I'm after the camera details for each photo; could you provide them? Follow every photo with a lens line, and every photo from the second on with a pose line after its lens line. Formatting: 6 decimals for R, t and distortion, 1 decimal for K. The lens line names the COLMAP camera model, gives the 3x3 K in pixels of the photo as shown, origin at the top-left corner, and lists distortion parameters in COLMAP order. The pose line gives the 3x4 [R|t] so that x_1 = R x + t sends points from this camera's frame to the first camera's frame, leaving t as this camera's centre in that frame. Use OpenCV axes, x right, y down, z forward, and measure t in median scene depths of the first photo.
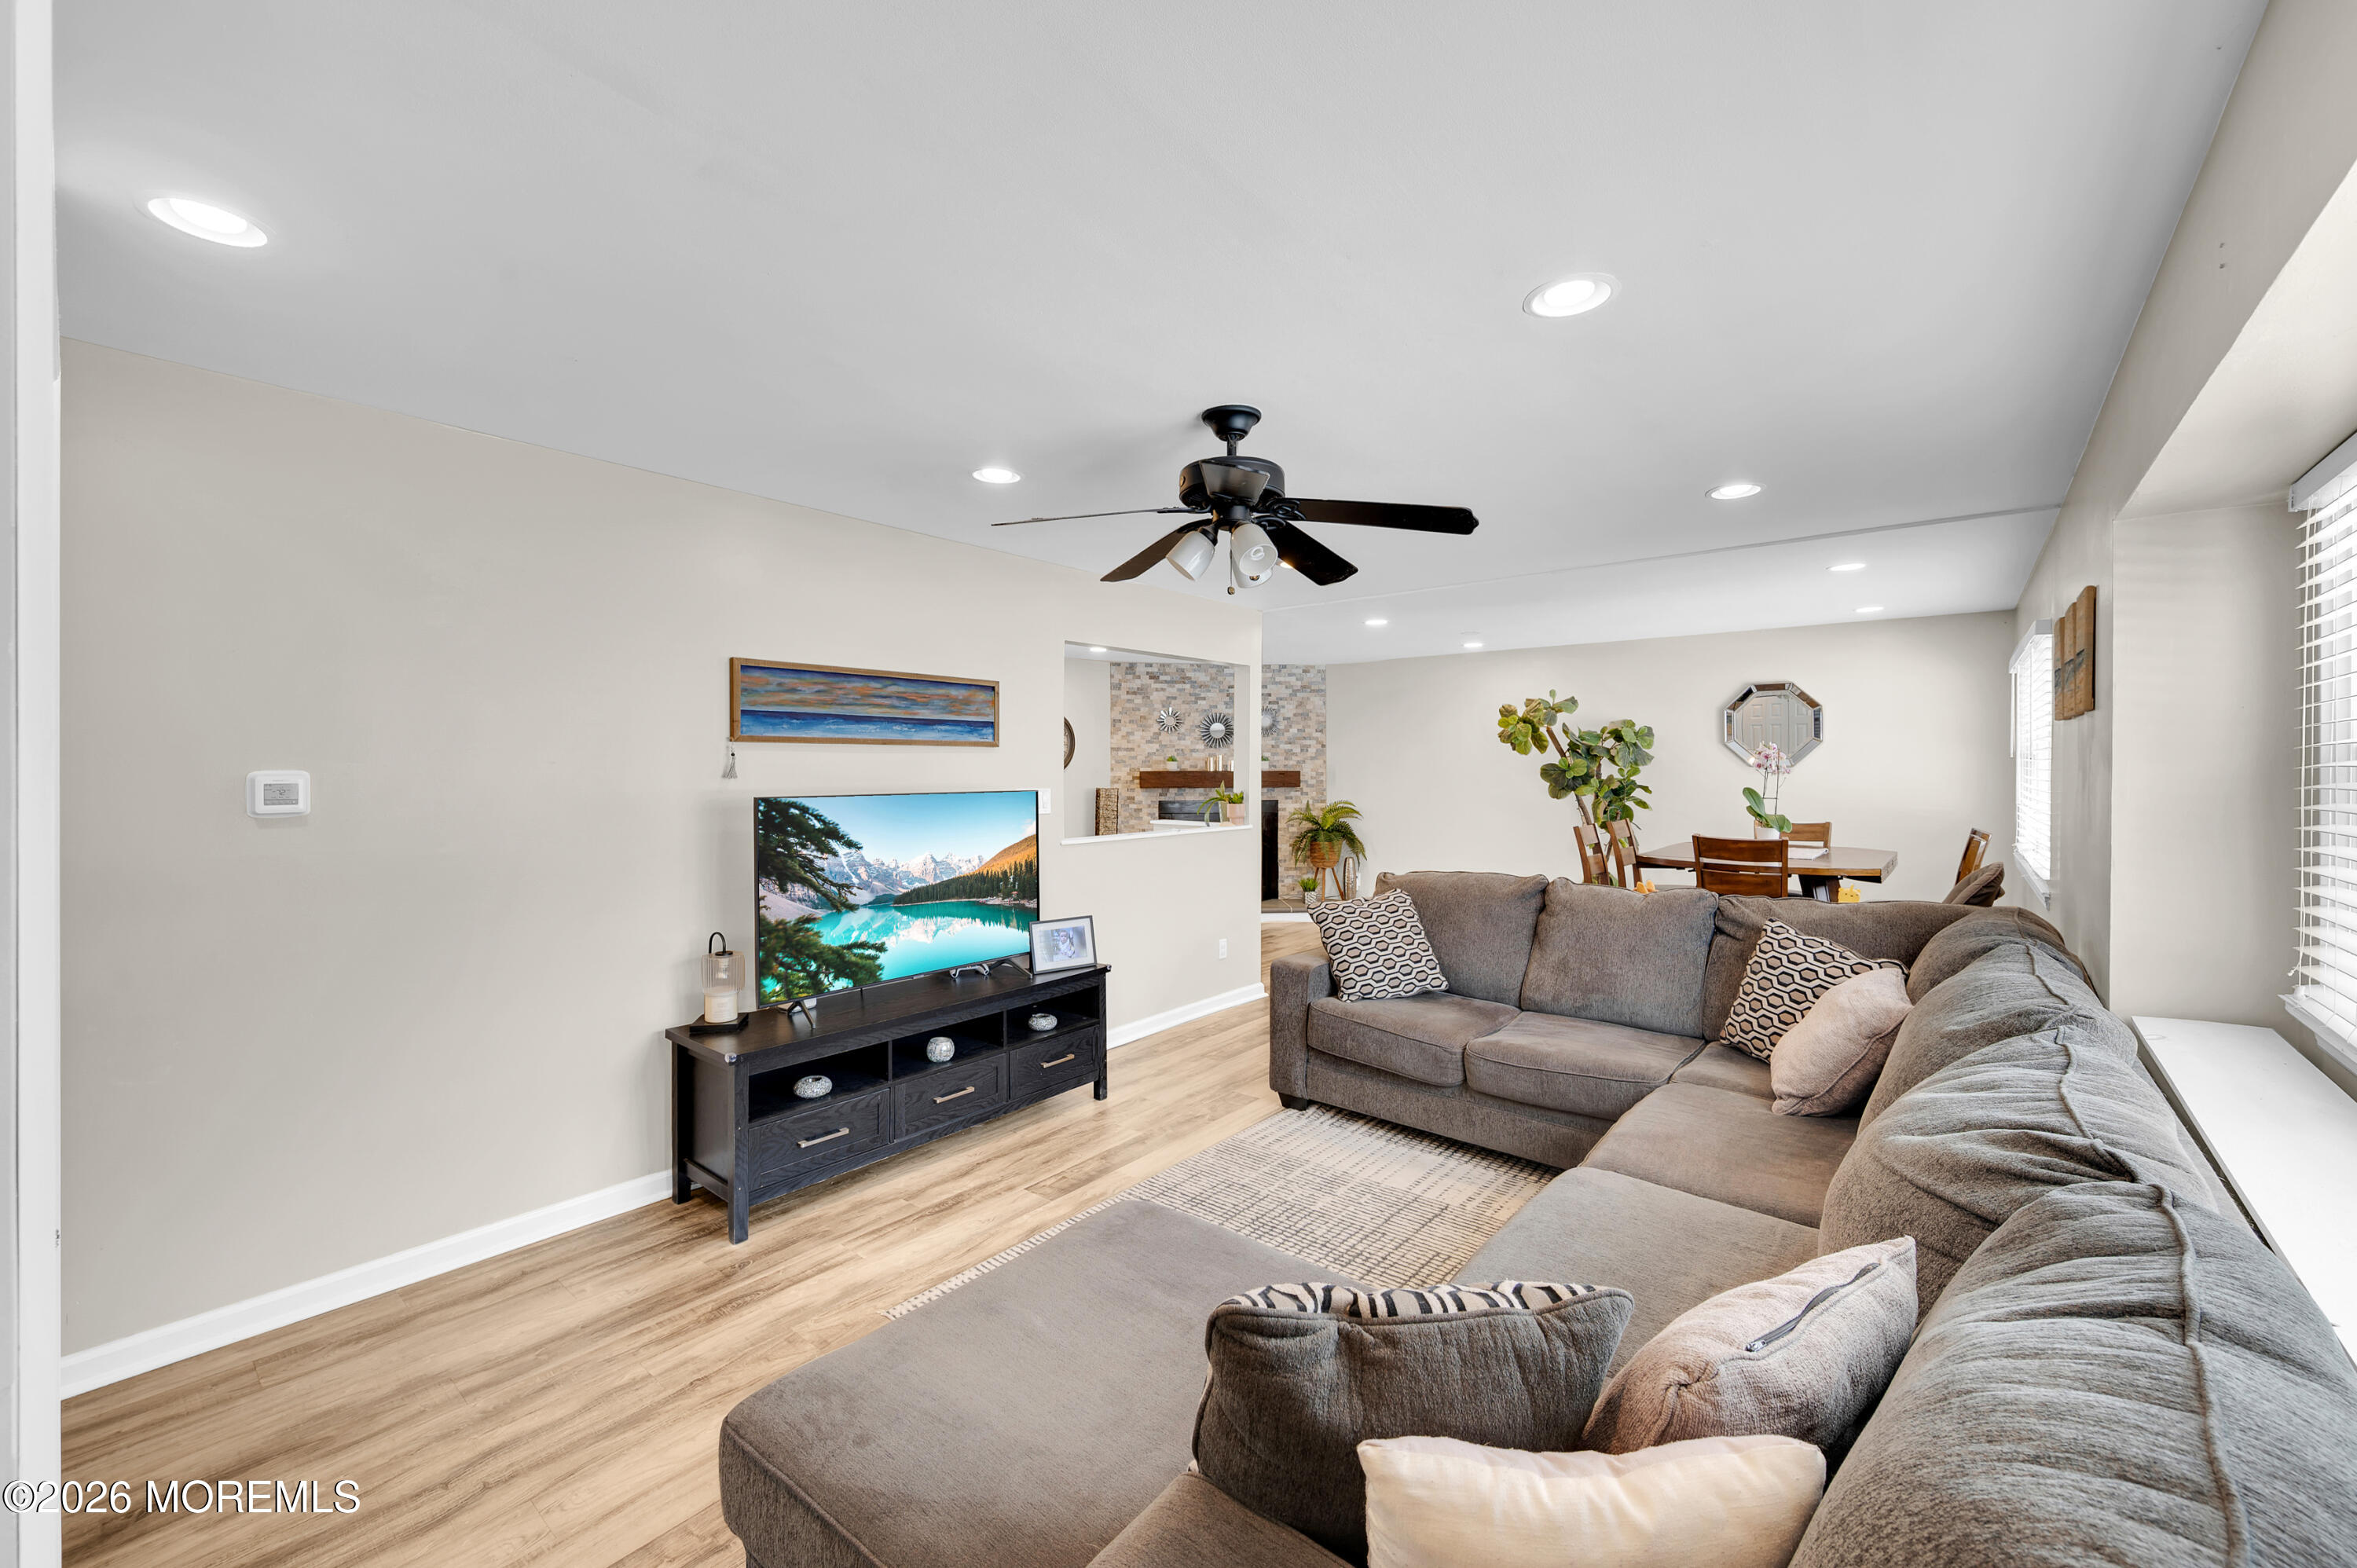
lens RADIAL K [[940.4, 0, 1171.5], [0, 940.4, 780.6], [0, 0, 1]] dist [-0.001430, -0.000086]
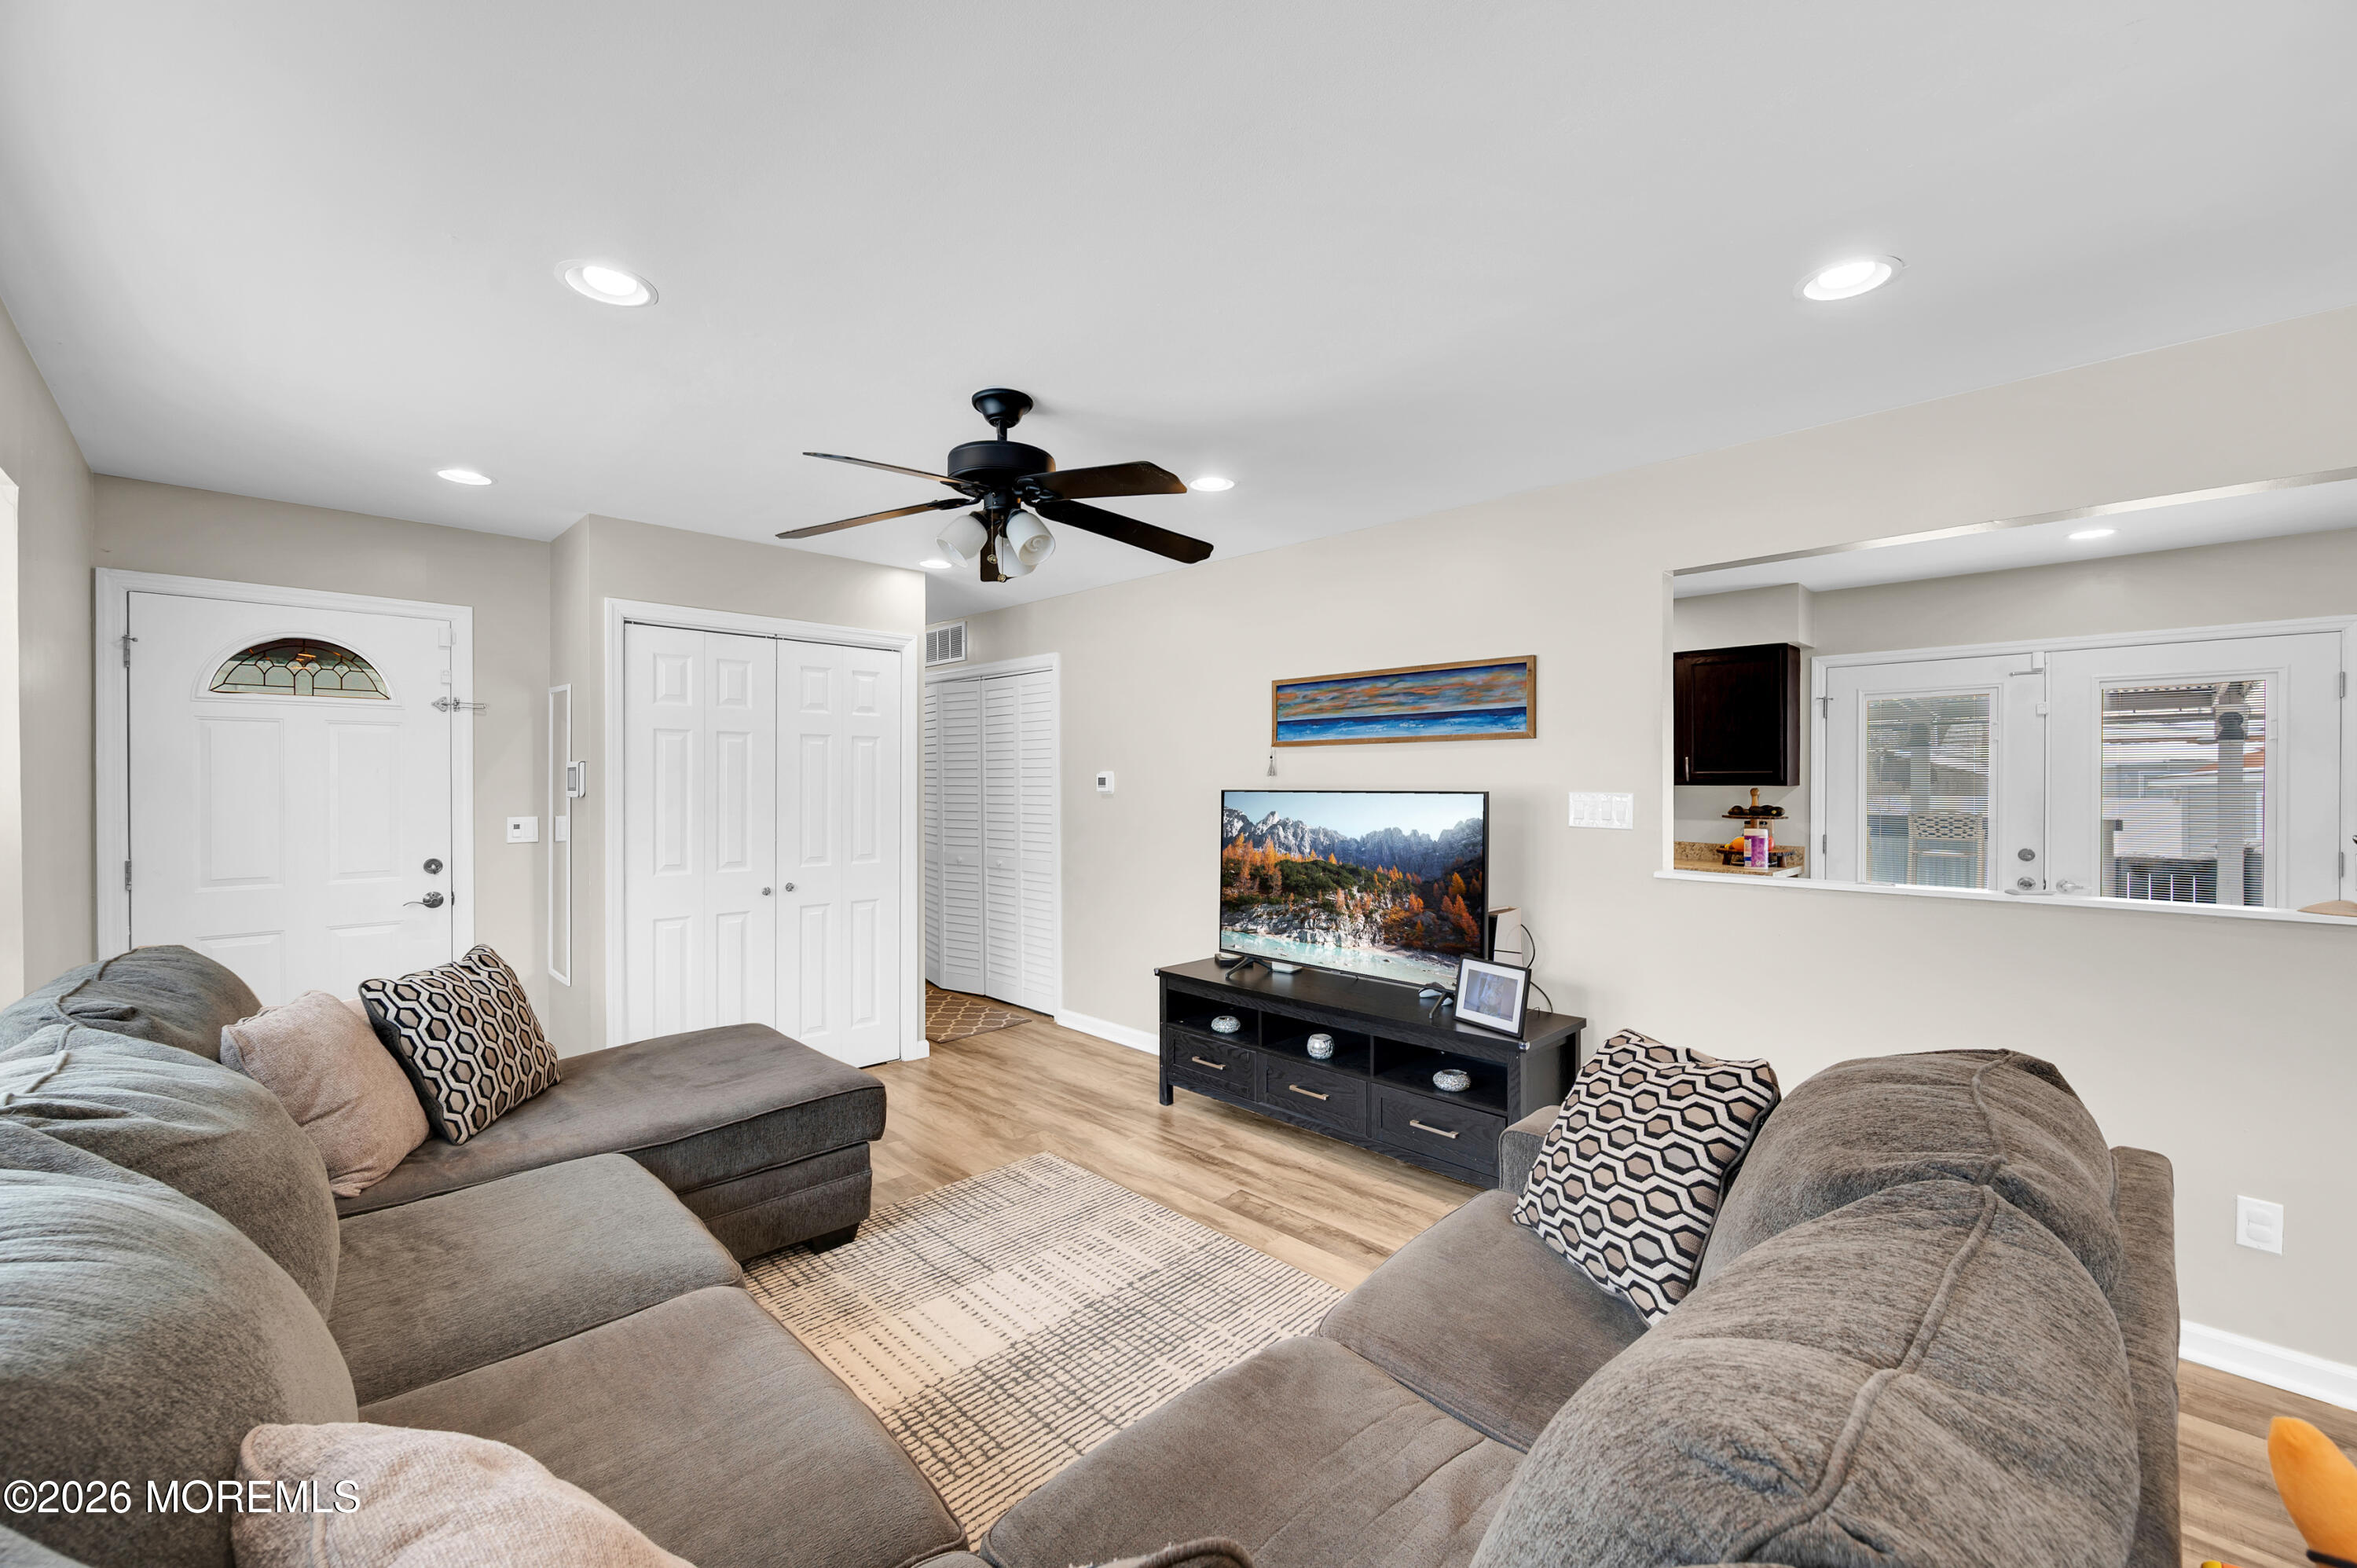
lens RADIAL K [[940.4, 0, 1171.5], [0, 940.4, 780.6], [0, 0, 1]] dist [-0.001430, -0.000086]
pose [[-0.101946, 0.004663, -0.994779, 0.875832], [-0.009106, 0.999943, 0.005621, -0.002212], [0.994748, 0.009631, -0.101898, 1.073750]]
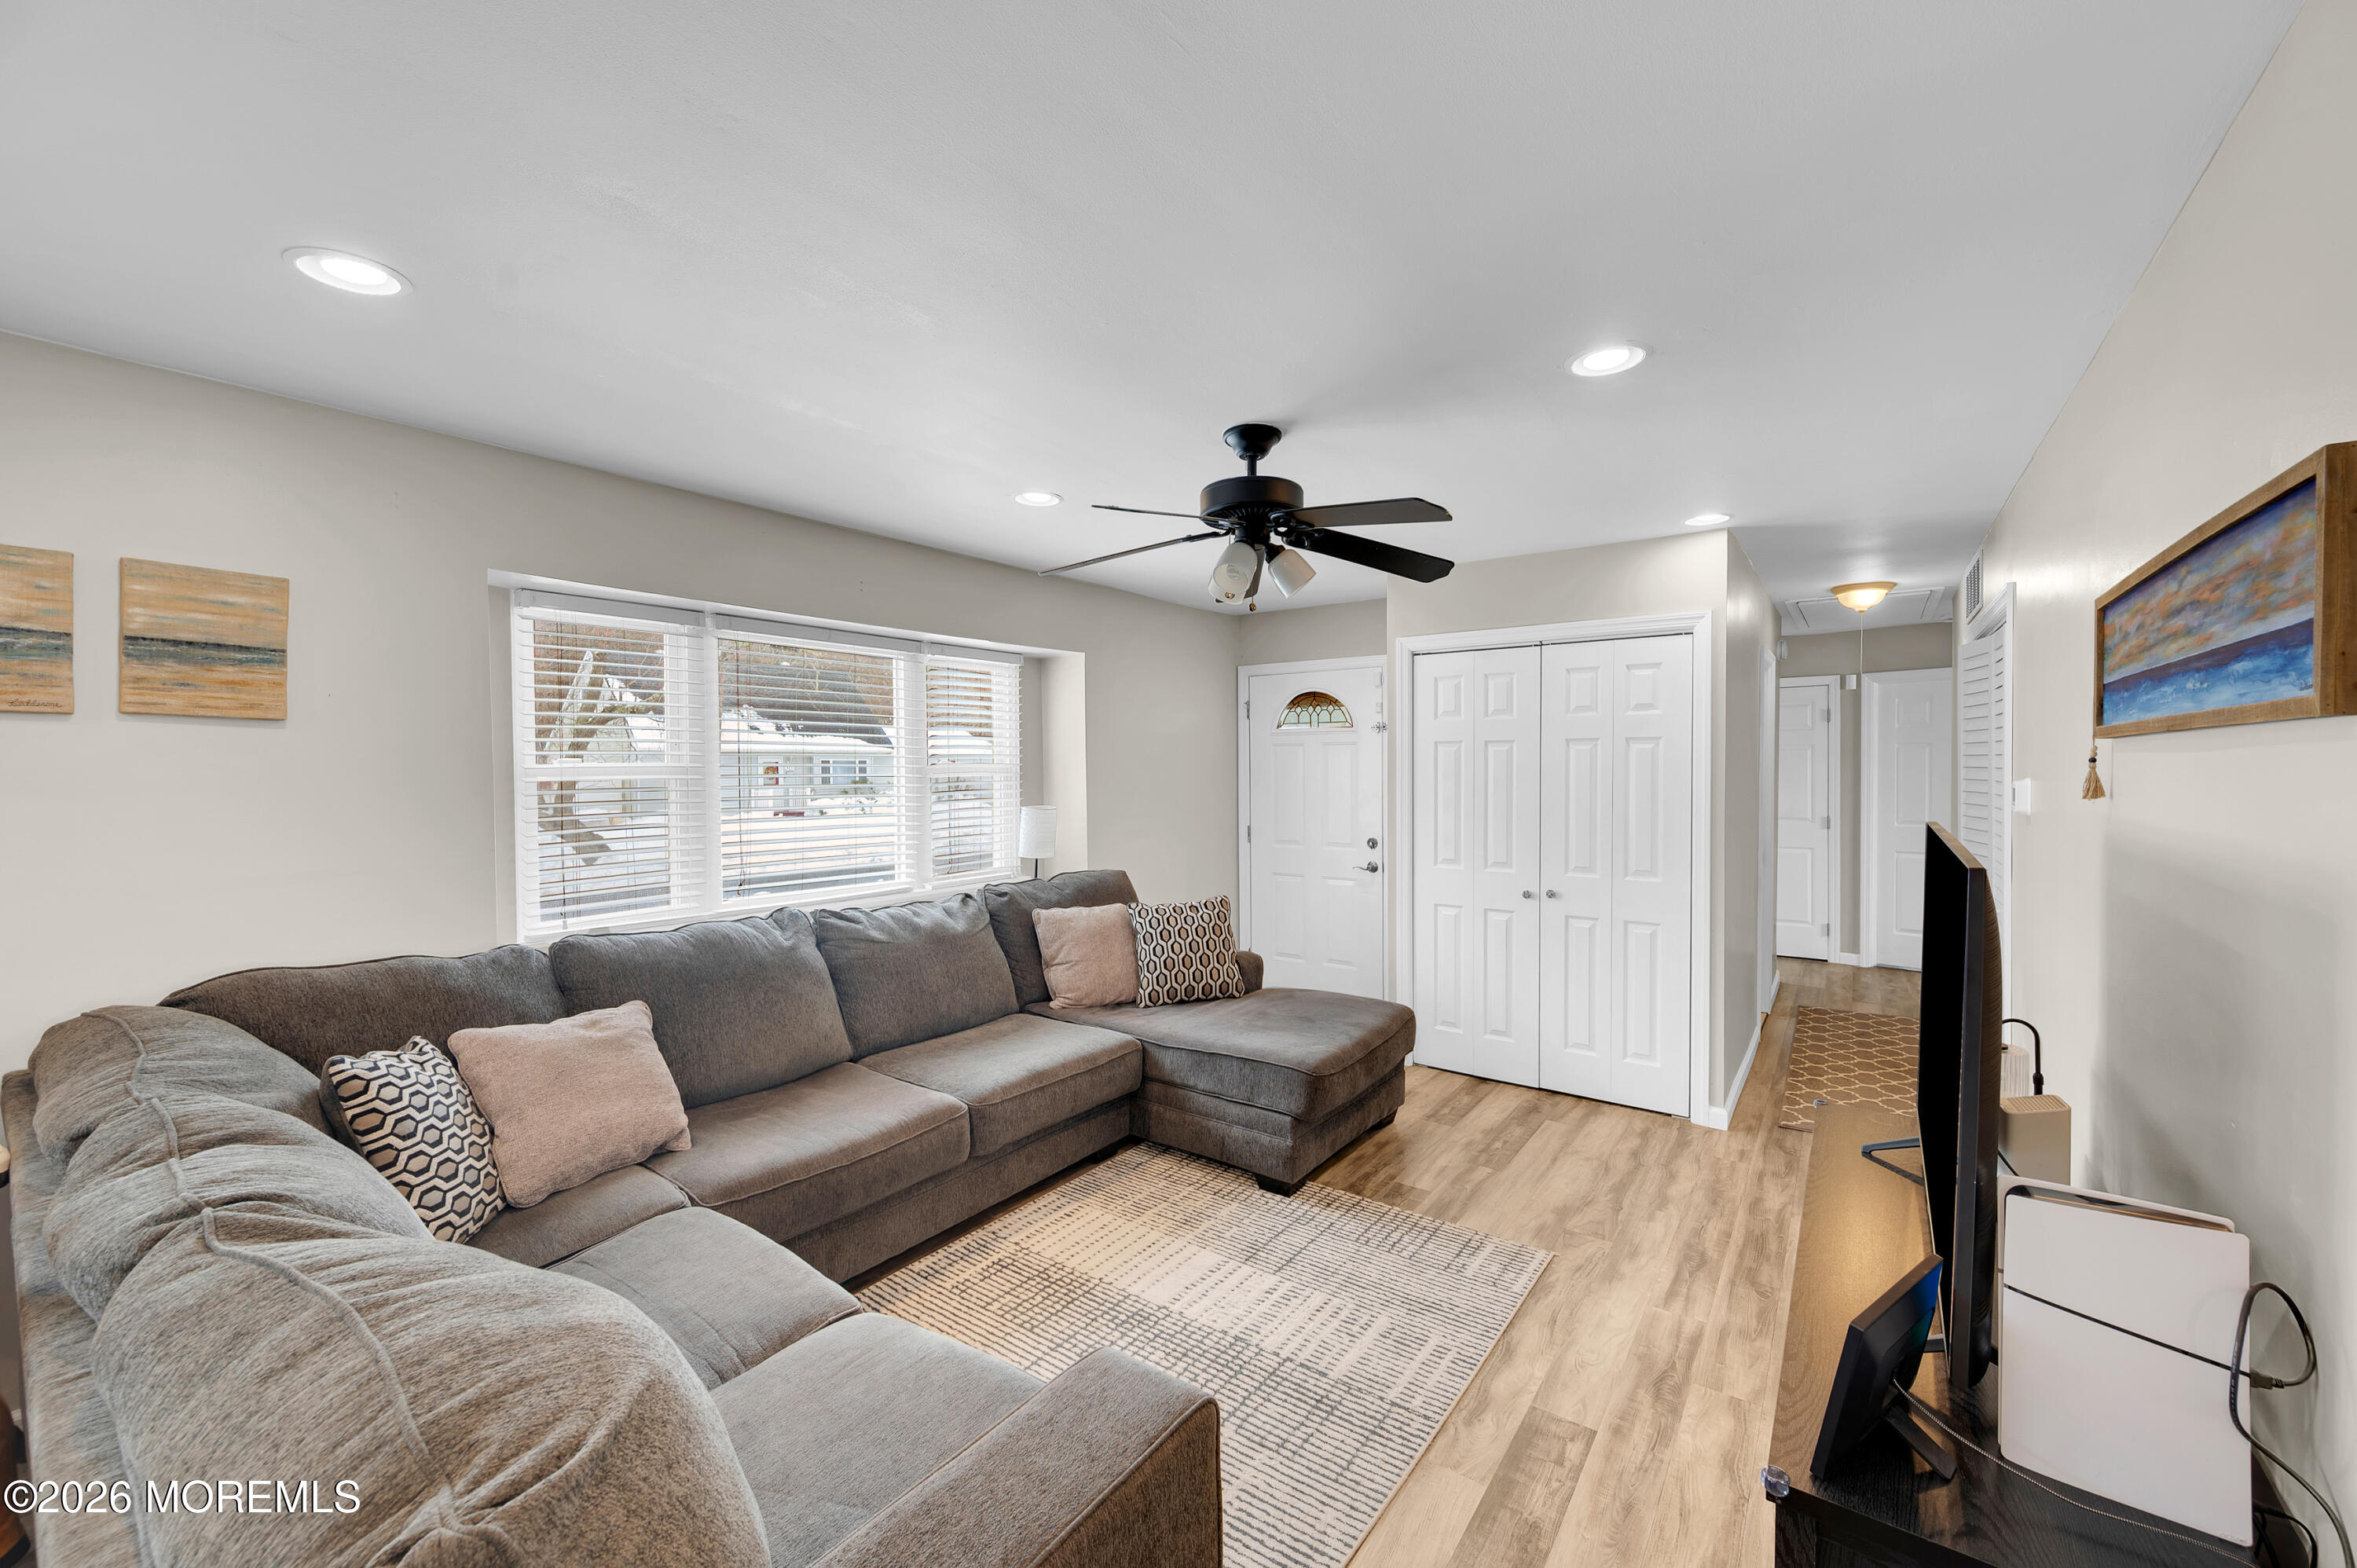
lens RADIAL K [[925.5, 0, 1177.3], [0, 925.5, 776.3], [0, 0, 1]] dist [-0.002044, -0.000095]
pose [[-0.998109, 0.010685, -0.060535, 0.175413], [0.009407, 0.999728, 0.021354, -0.039191], [0.060747, 0.020744, -0.997938, 1.693717]]
